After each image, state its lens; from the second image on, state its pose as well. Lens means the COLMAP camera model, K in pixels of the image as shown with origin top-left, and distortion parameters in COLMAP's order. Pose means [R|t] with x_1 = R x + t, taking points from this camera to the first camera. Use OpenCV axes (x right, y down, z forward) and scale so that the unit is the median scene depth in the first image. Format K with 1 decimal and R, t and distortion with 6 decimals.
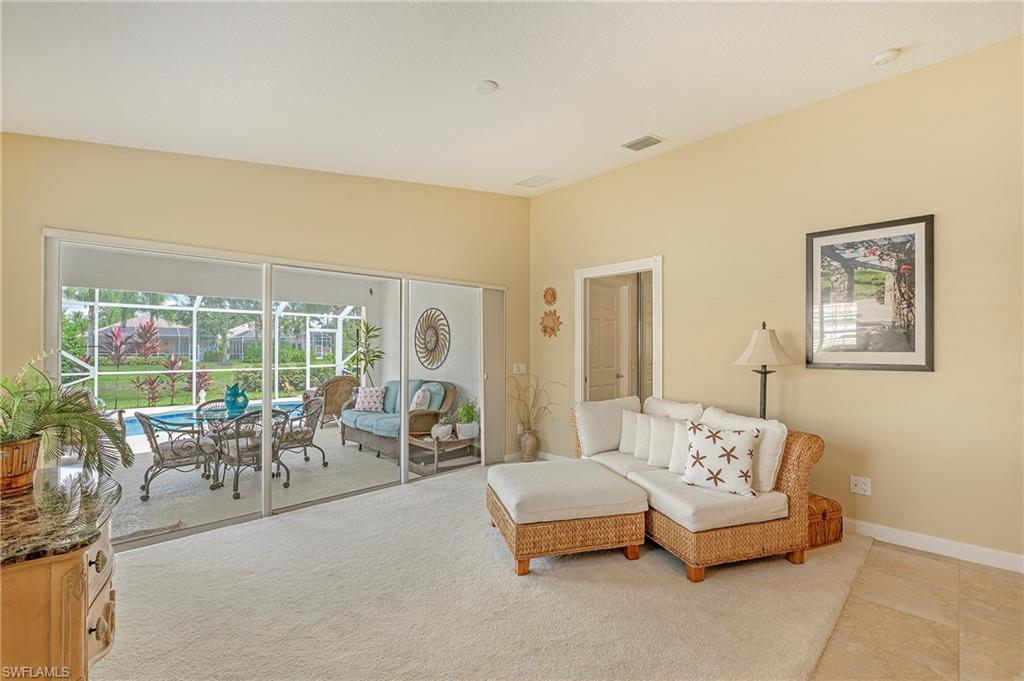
lens RADIAL K [[447.8, 0, 511.0], [0, 447.8, 345.0], [0, 0, 1]] dist [-0.001096, 0.000048]
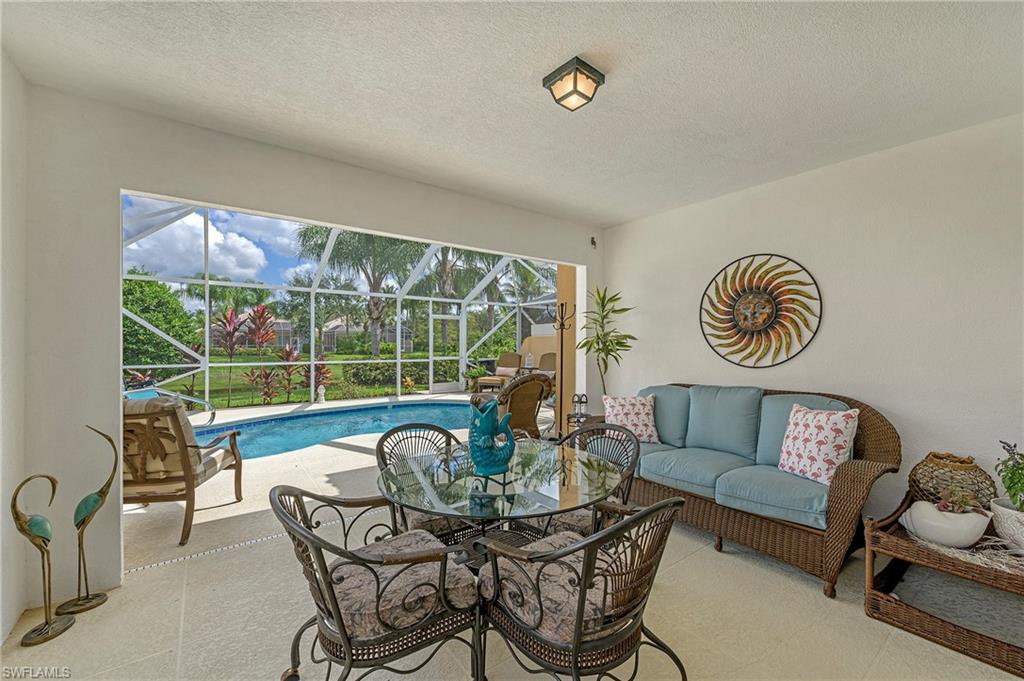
lens RADIAL K [[410.3, 0, 510.2], [0, 410.3, 346.0], [0, 0, 1]] dist [-0.002123, 0.000022]
pose [[0.992298, 0.005782, -0.123741, -0.271456], [-0.003983, 0.999883, 0.014783, 0.014589], [0.123812, -0.014177, 0.992204, 0.311968]]
